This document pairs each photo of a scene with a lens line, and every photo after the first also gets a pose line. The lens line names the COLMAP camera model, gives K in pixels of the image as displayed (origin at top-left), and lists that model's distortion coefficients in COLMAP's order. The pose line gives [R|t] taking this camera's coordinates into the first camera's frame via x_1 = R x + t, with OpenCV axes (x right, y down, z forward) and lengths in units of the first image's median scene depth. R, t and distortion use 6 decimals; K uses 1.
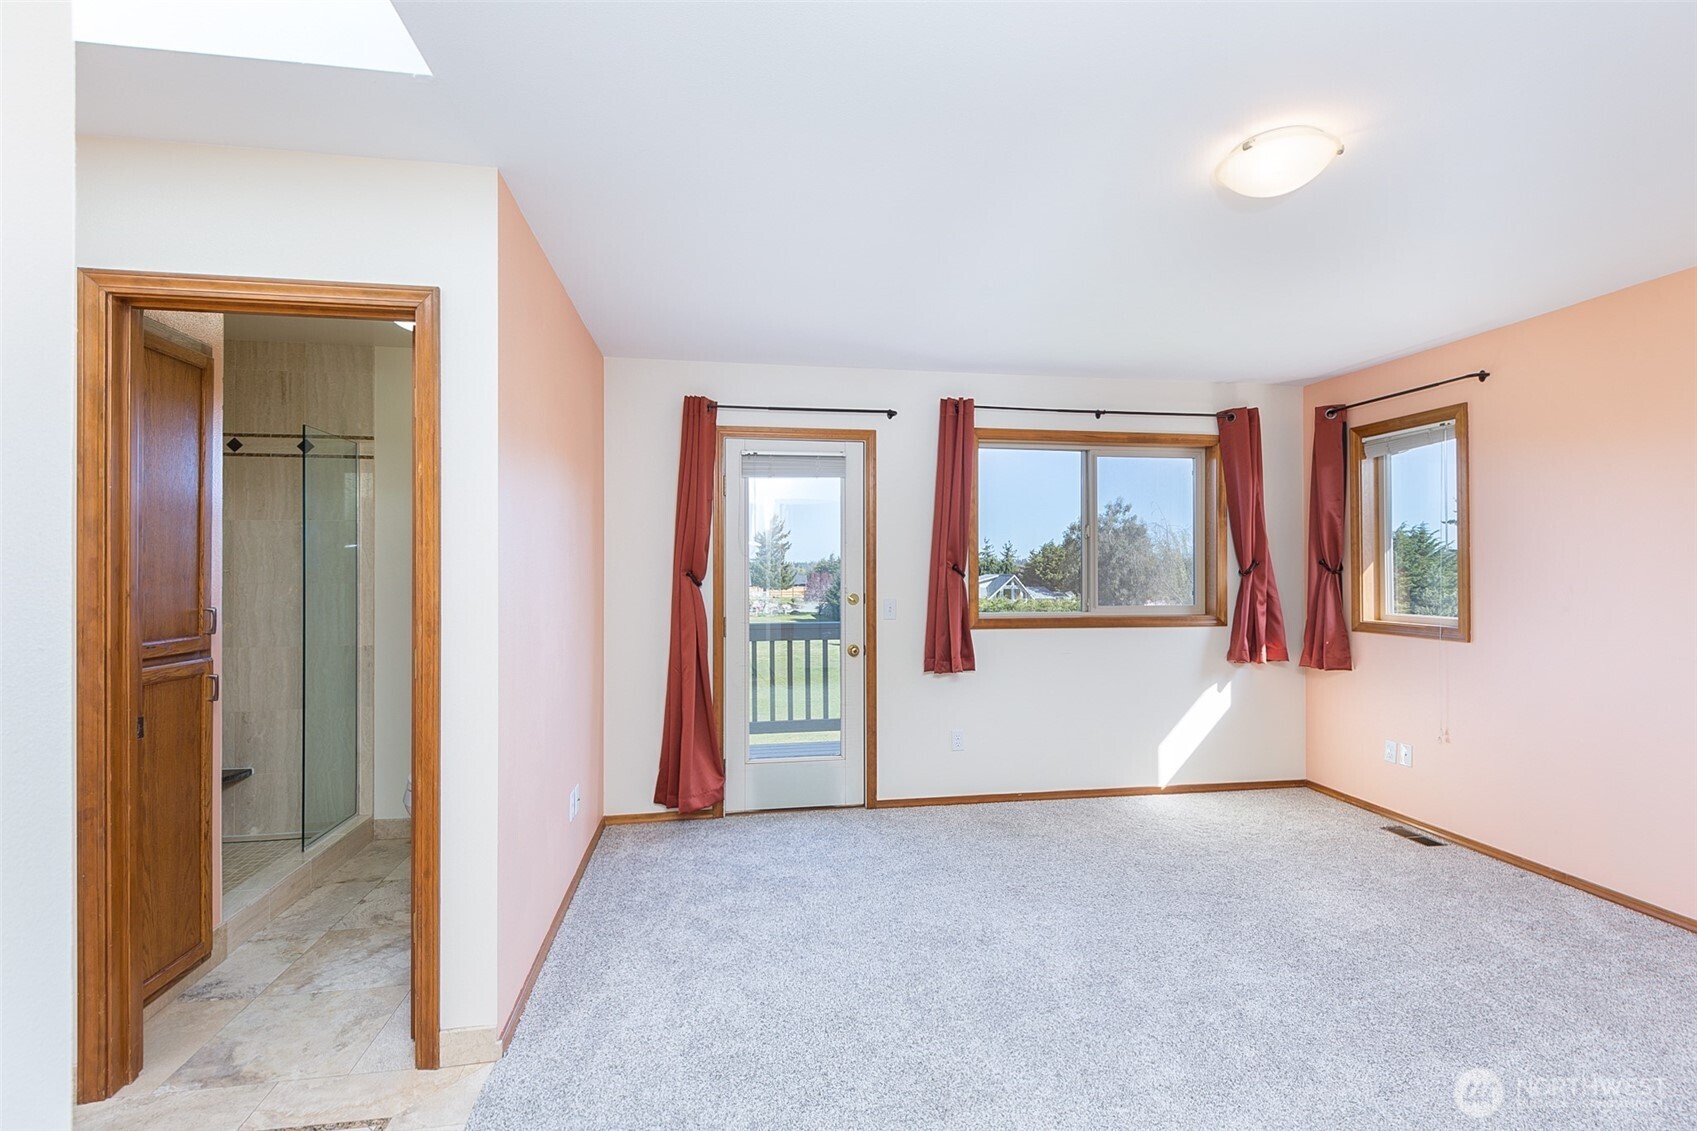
lens RADIAL K [[762.5, 0, 853.2], [0, 762.5, 565.6], [0, 0, 1]] dist [0.000140, -0.000582]
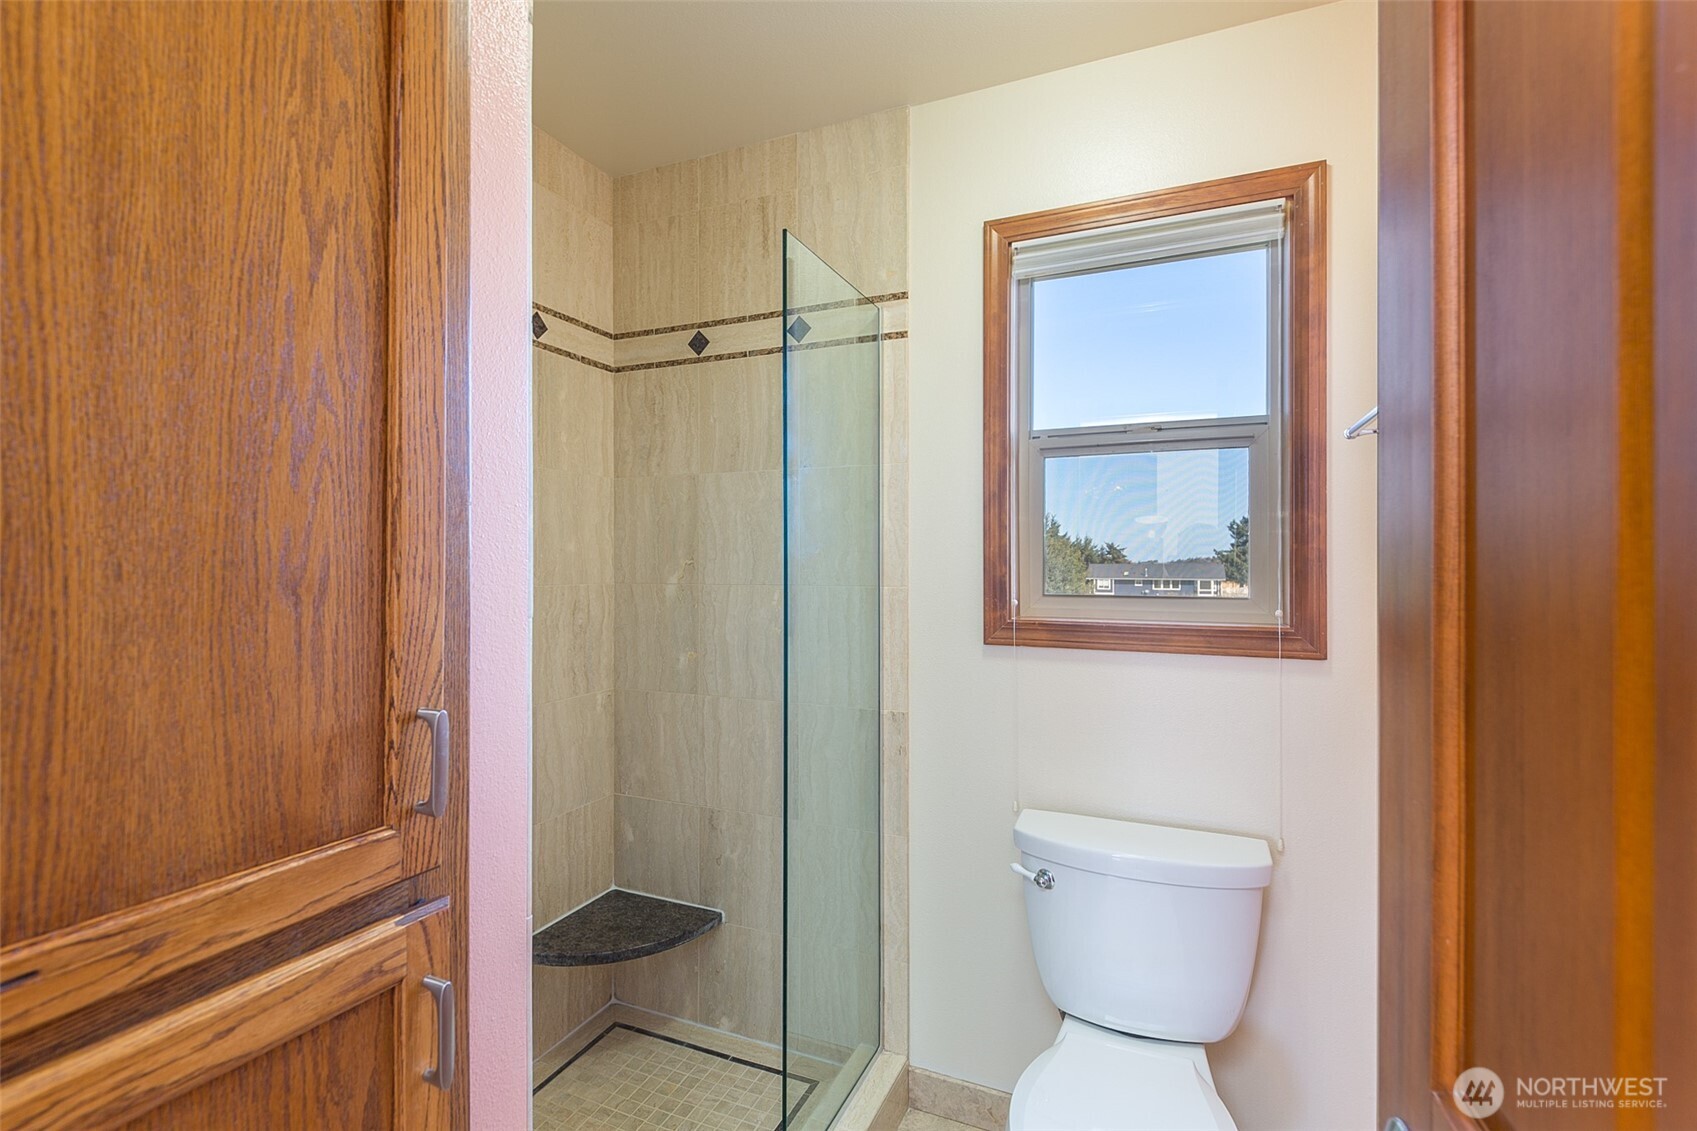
lens RADIAL K [[762.0, 0, 854.4], [0, 762.0, 556.0], [0, 0, 1]] dist [-0.003471, -0.000934]
pose [[0.835240, -0.003128, -0.549876, -0.395077], [0.001765, 0.999994, -0.003006, 0.004233], [0.549882, 0.001540, 0.835241, 0.580709]]
